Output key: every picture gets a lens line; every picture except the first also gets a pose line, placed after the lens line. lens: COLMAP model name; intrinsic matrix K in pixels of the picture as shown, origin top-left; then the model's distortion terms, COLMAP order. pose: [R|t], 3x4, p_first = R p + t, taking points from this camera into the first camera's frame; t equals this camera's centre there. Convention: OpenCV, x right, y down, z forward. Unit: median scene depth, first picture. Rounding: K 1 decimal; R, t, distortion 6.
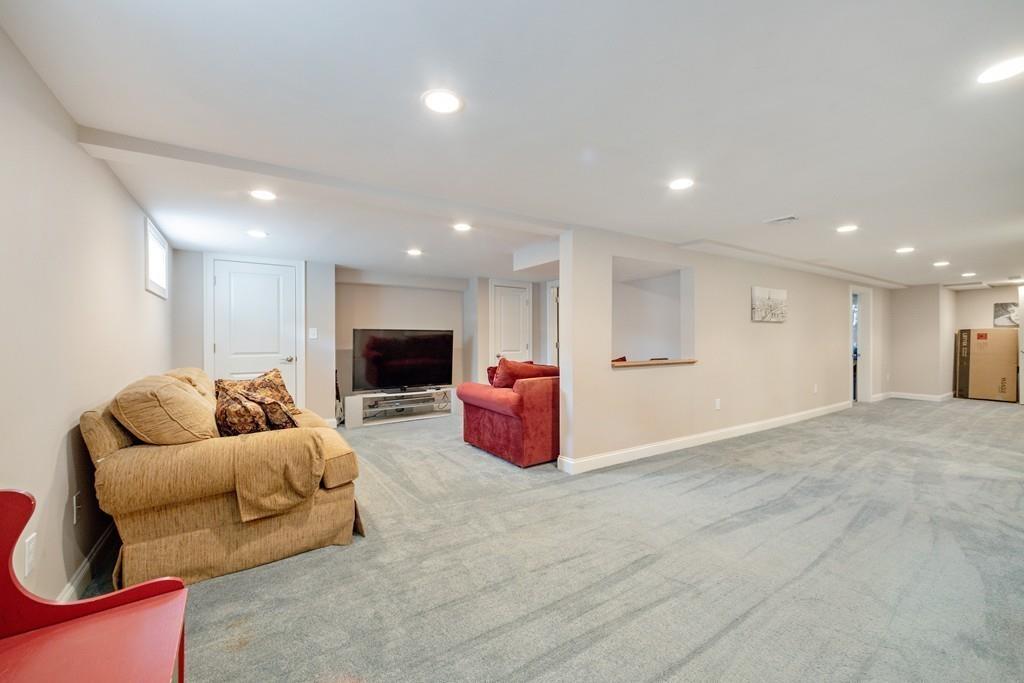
lens RADIAL K [[401.1, 0, 510.7], [0, 401.1, 340.0], [0, 0, 1]] dist [0.003429, -0.000275]
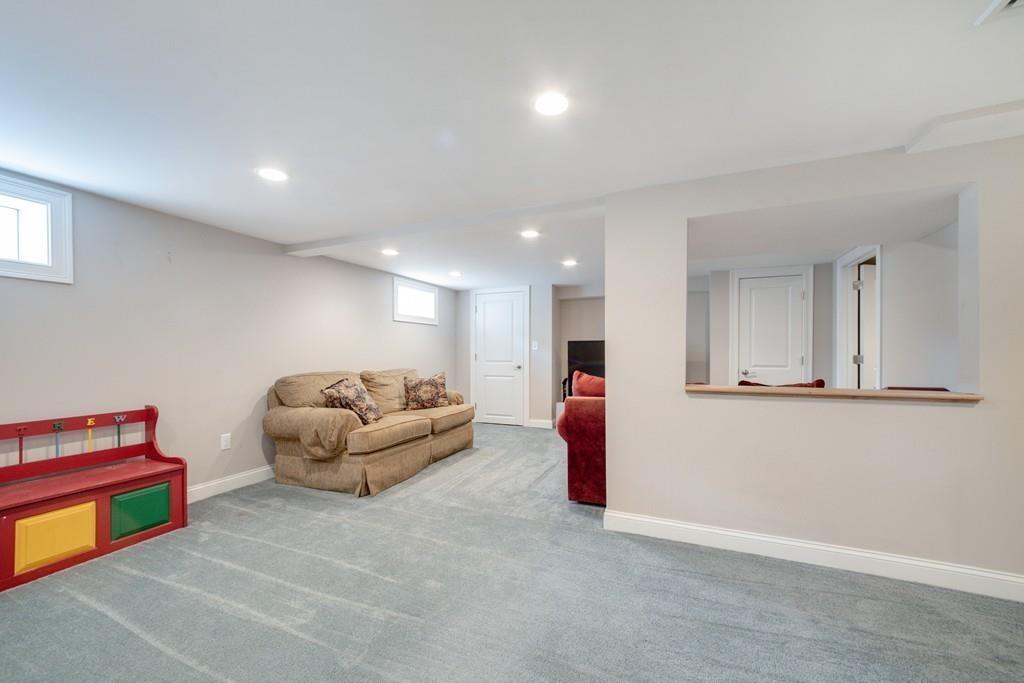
lens RADIAL K [[401.1, 0, 519.2], [0, 401.1, 357.0], [0, 0, 1]] dist [0.003429, -0.000275]
pose [[0.563042, 0.009785, -0.826370, 0.615081], [0.000680, 0.999924, 0.012303, 0.003362], [0.826428, -0.007489, 0.562993, 0.398702]]
